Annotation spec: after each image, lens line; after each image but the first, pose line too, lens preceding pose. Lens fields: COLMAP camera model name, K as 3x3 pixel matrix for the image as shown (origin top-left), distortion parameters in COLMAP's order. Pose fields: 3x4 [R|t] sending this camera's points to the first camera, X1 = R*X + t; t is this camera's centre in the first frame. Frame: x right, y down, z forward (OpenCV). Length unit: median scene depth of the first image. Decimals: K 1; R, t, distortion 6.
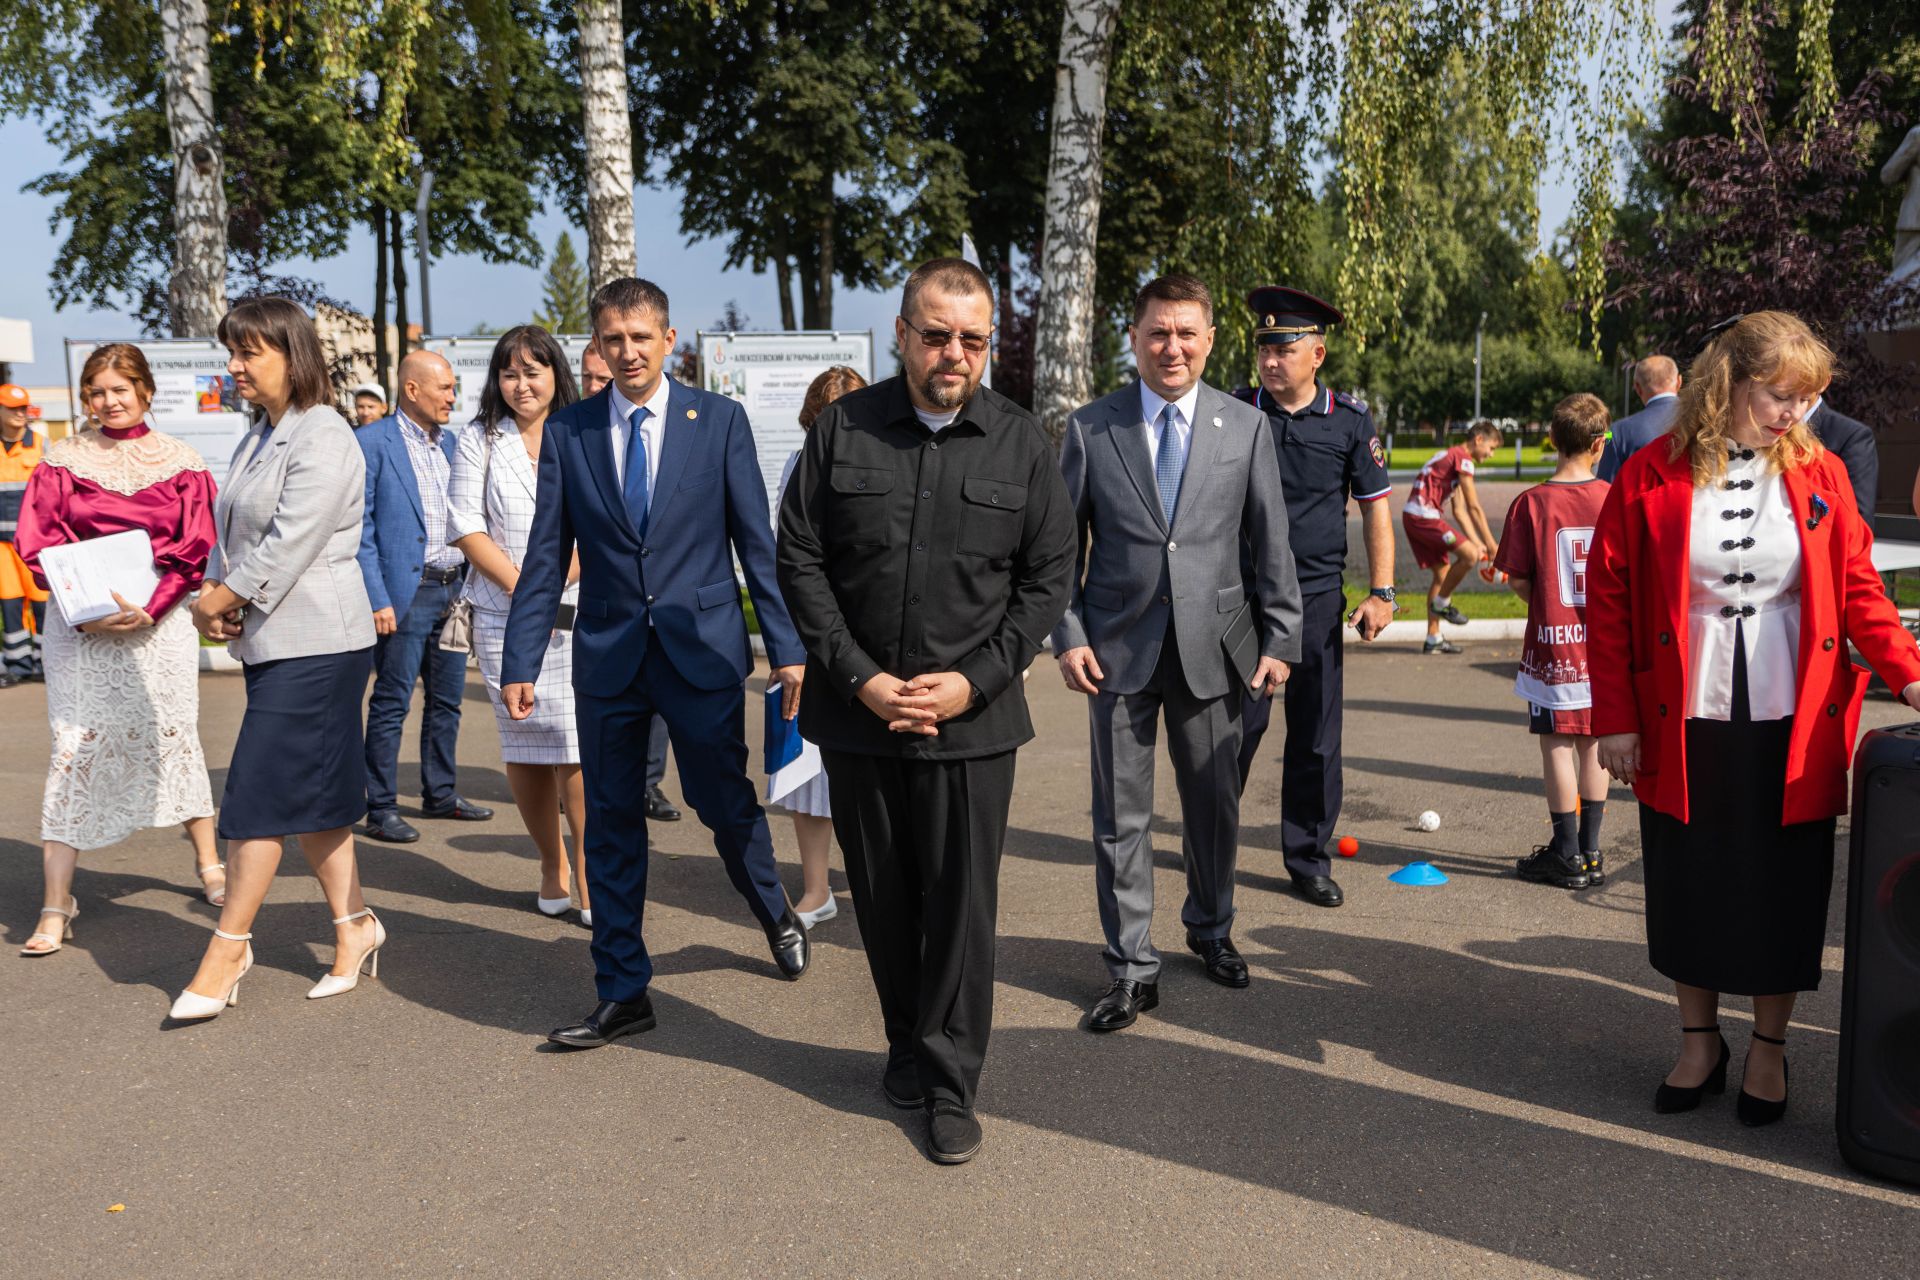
lens RADIAL K [[1849.0, 0, 963.4], [0, 1849.0, 664.9], [0, 0, 1]] dist [0.006174, -0.017788]
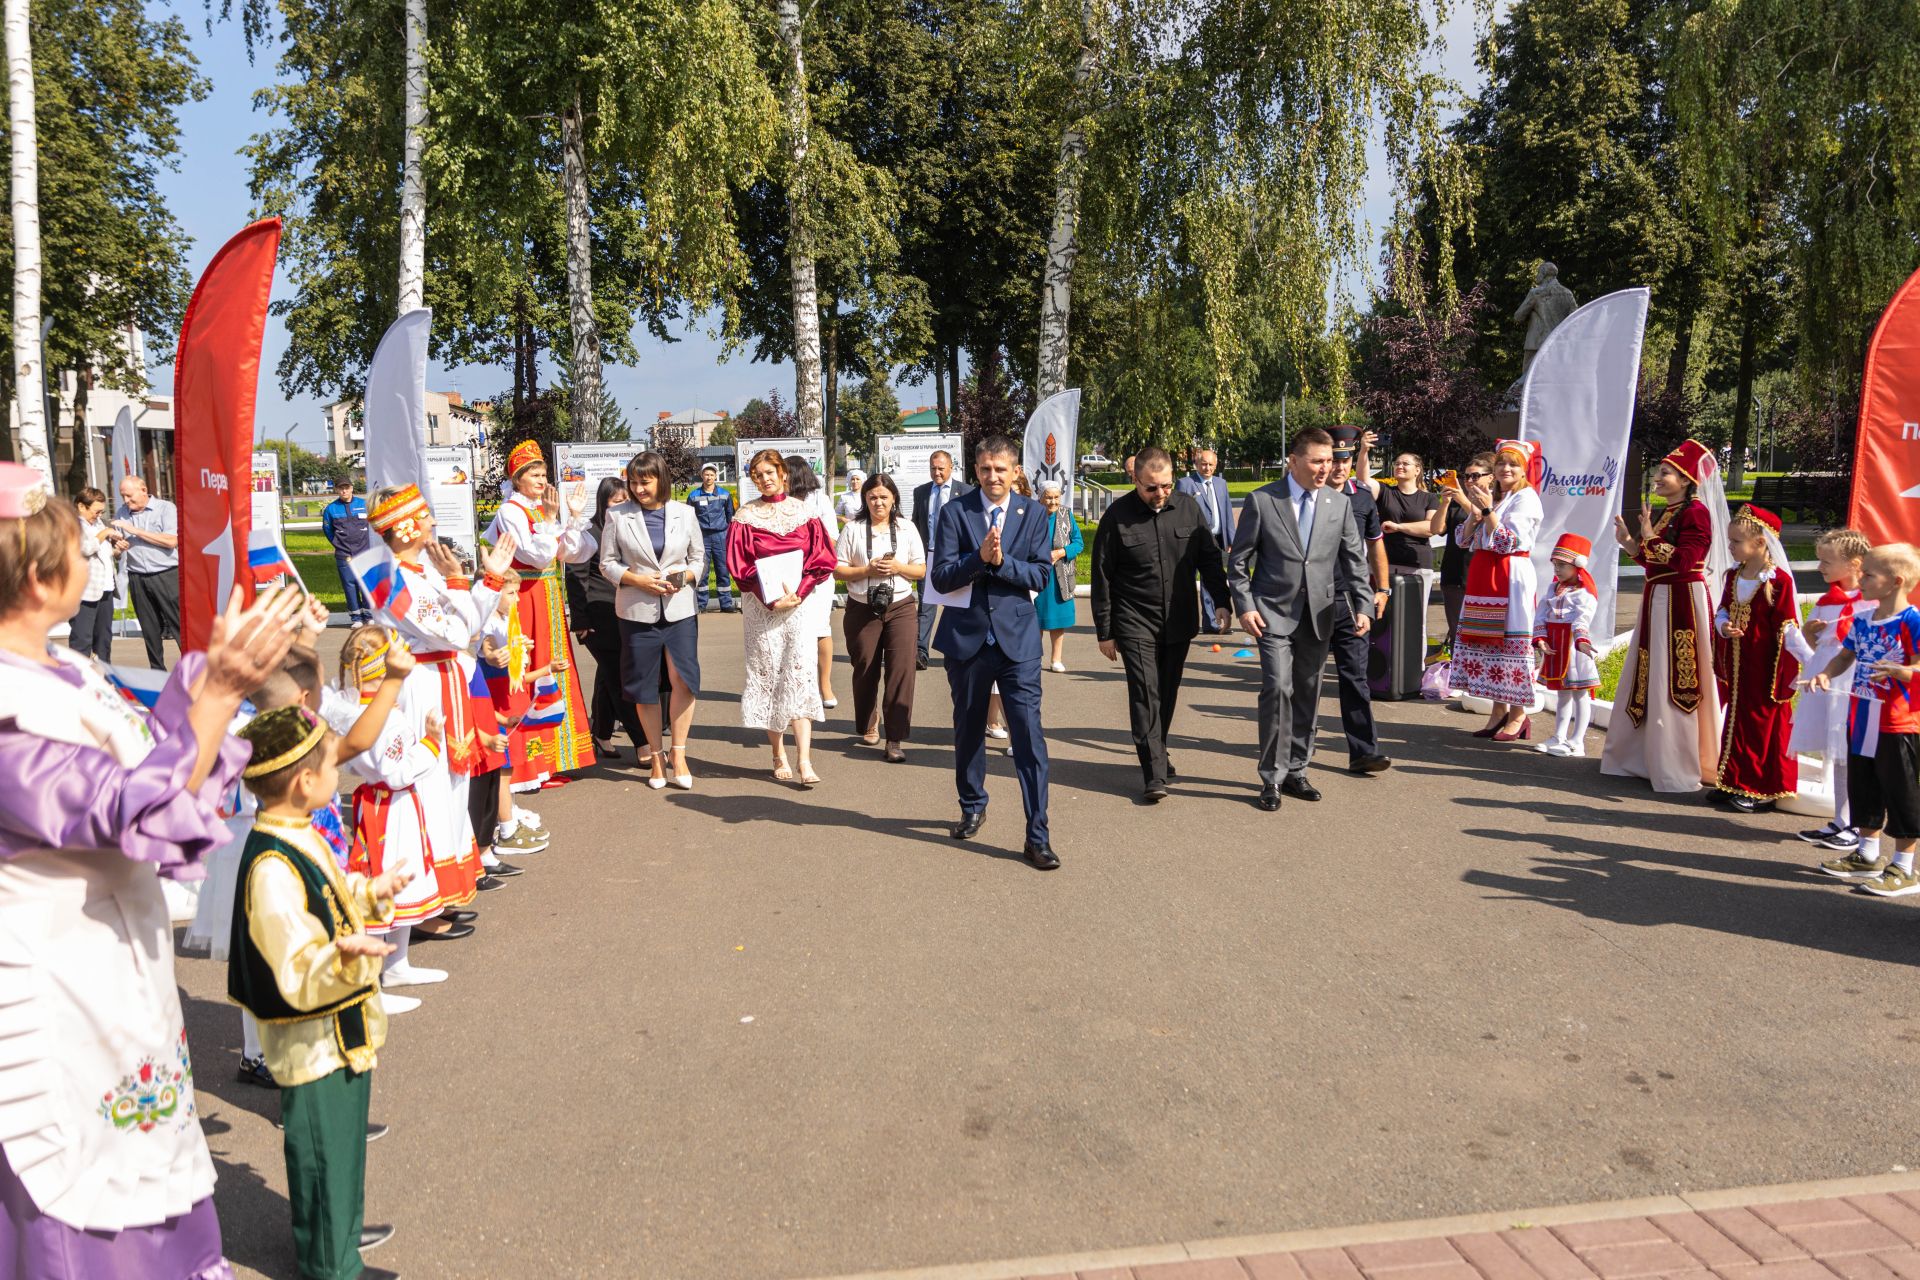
lens RADIAL K [[1534.0, 0, 963.7], [0, 1534.0, 678.4], [0, 0, 1]] dist [-0.013305, -0.004852]
pose [[0.997998, -0.020098, 0.059974, -0.086452], [0.019488, 0.999752, 0.010732, 0.034736], [-0.060175, -0.009542, 0.998142, -0.352934]]
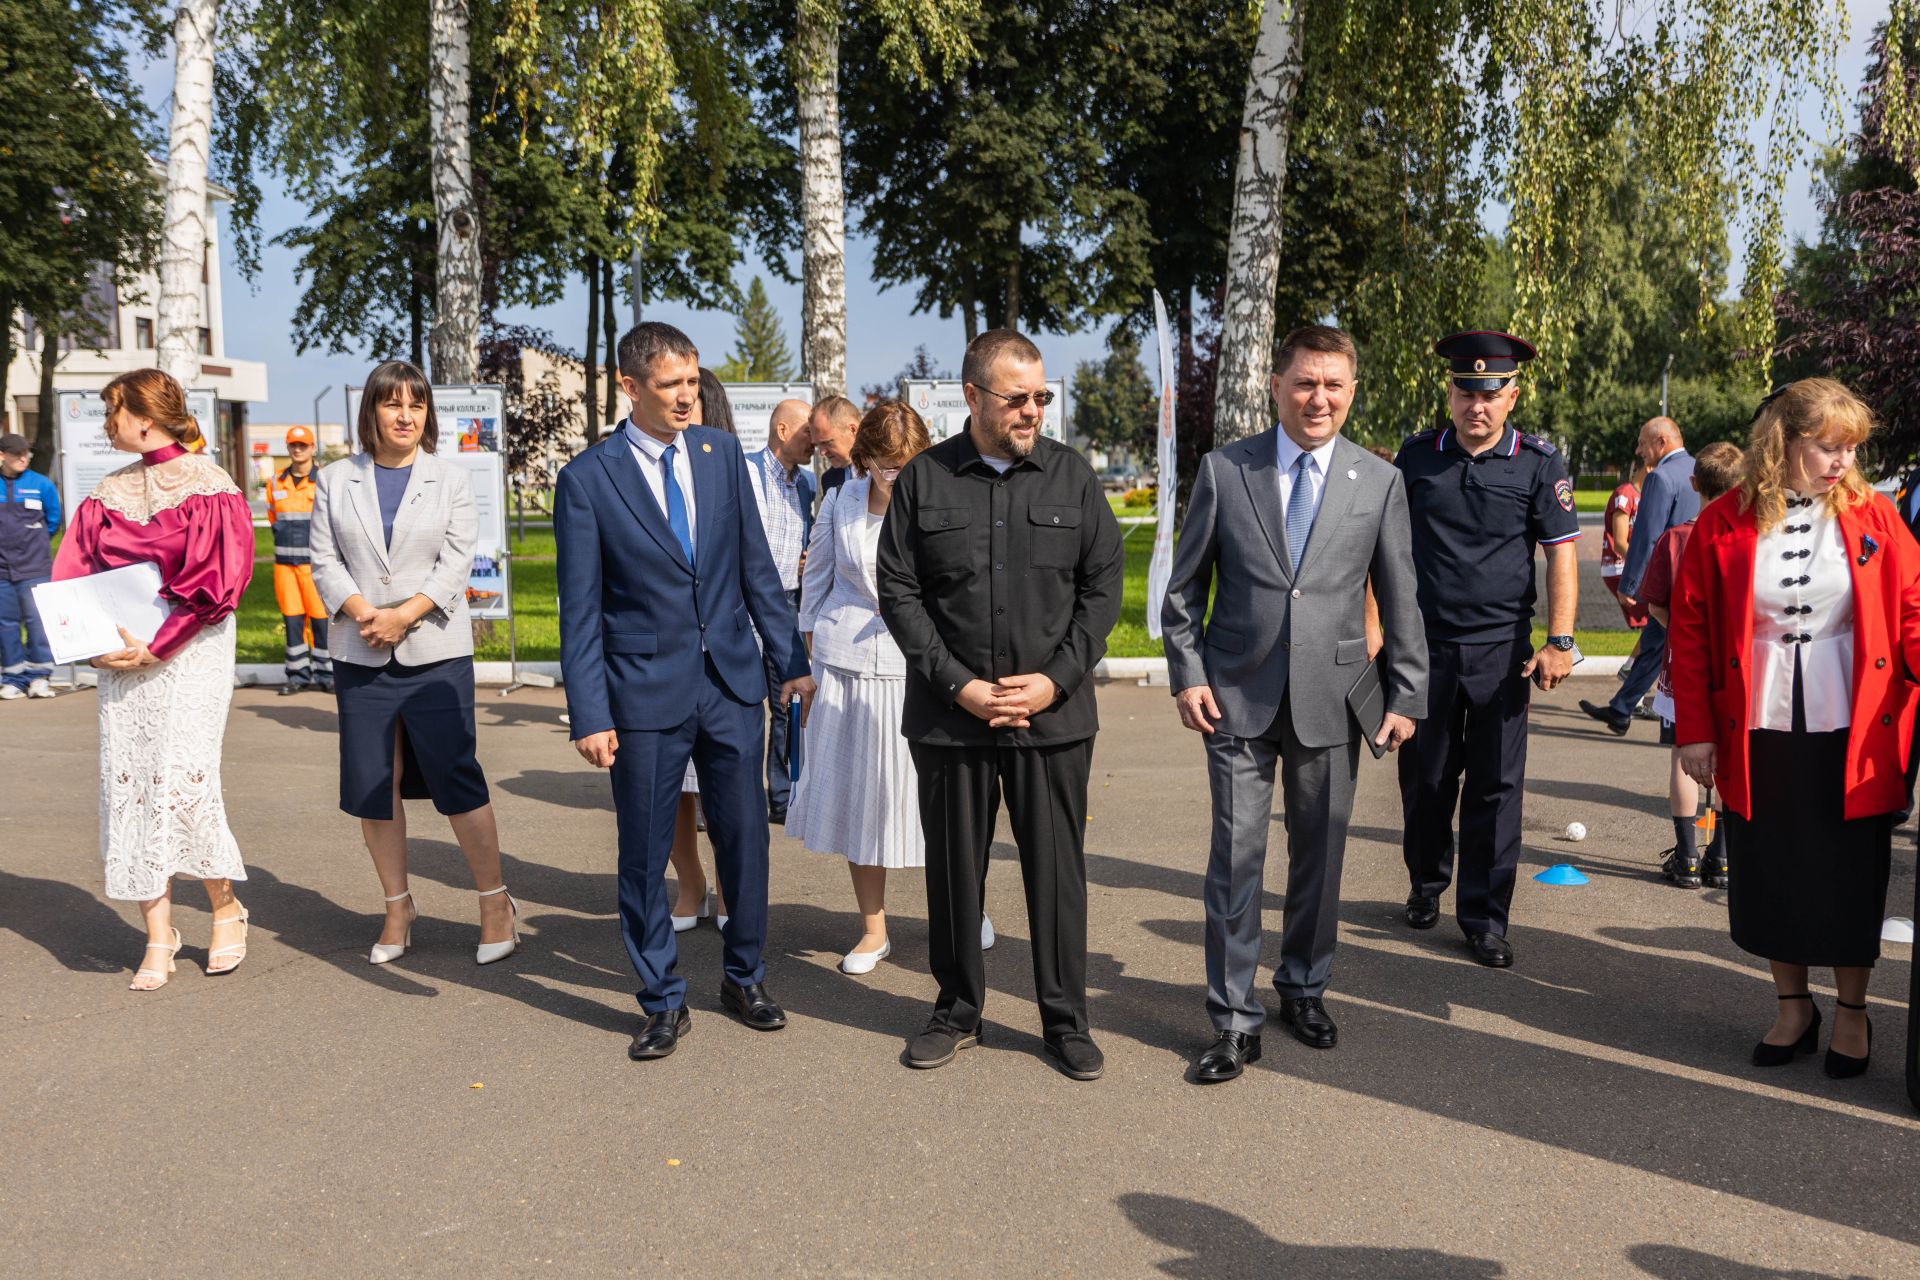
lens RADIAL K [[1834.2, 0, 955.4], [0, 1834.2, 669.0], [0, 0, 1]] dist [0.000945, -0.007120]
pose [[0.995050, 0.016295, -0.098029, -0.002736], [-0.018014, 0.999699, -0.016674, 0.004386], [0.097728, 0.018358, 0.995044, -0.038951]]
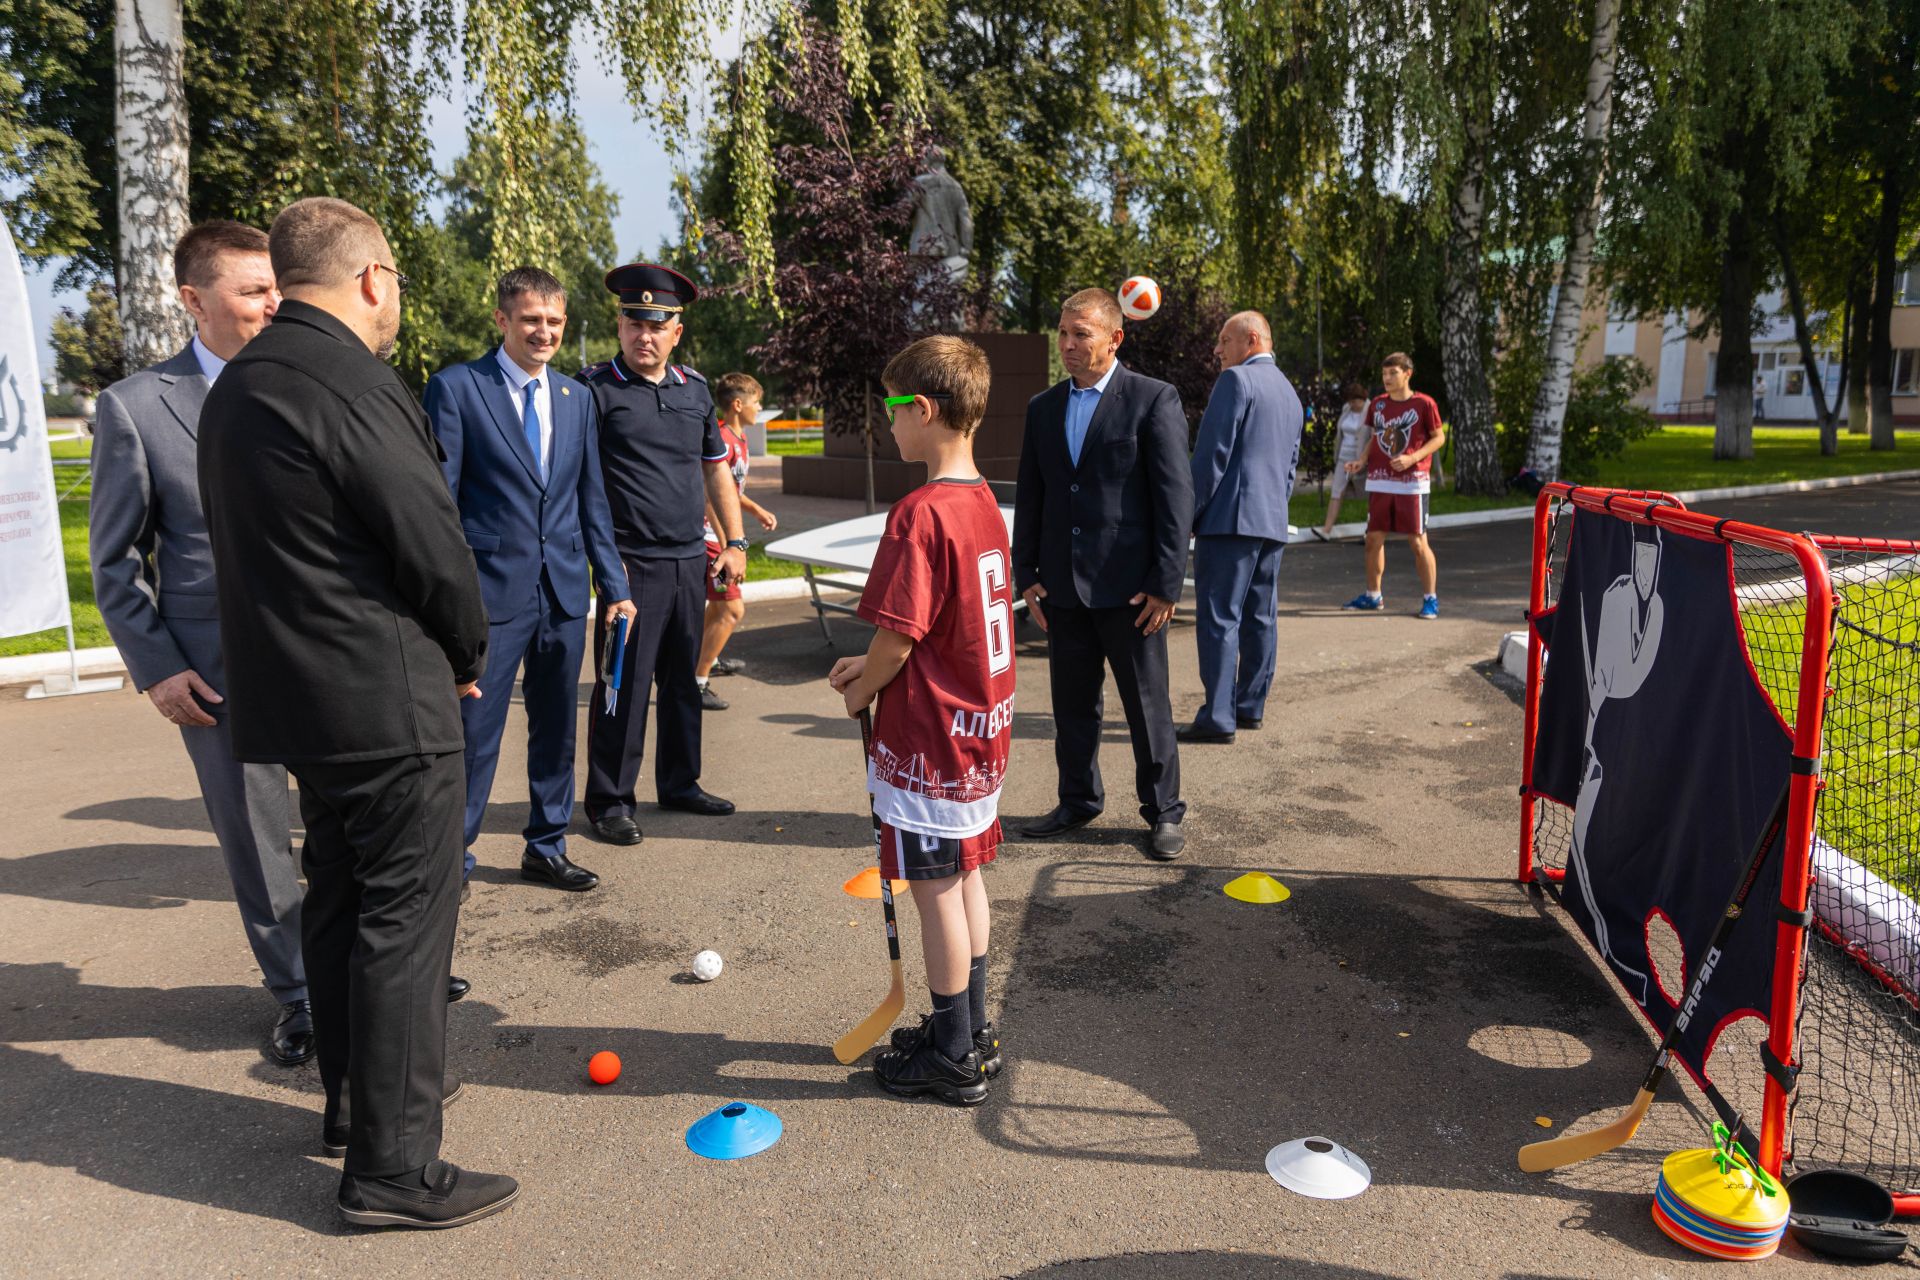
lens RADIAL K [[1333.6, 0, 958.7], [0, 1333.6, 646.7], [0, 0, 1]] dist [-0.003177, -0.005340]
pose [[0.856518, -0.092572, 0.507748, 0.030147], [0.068280, 0.995460, 0.066310, -0.020697], [-0.511581, -0.022126, 0.858950, 0.176383]]
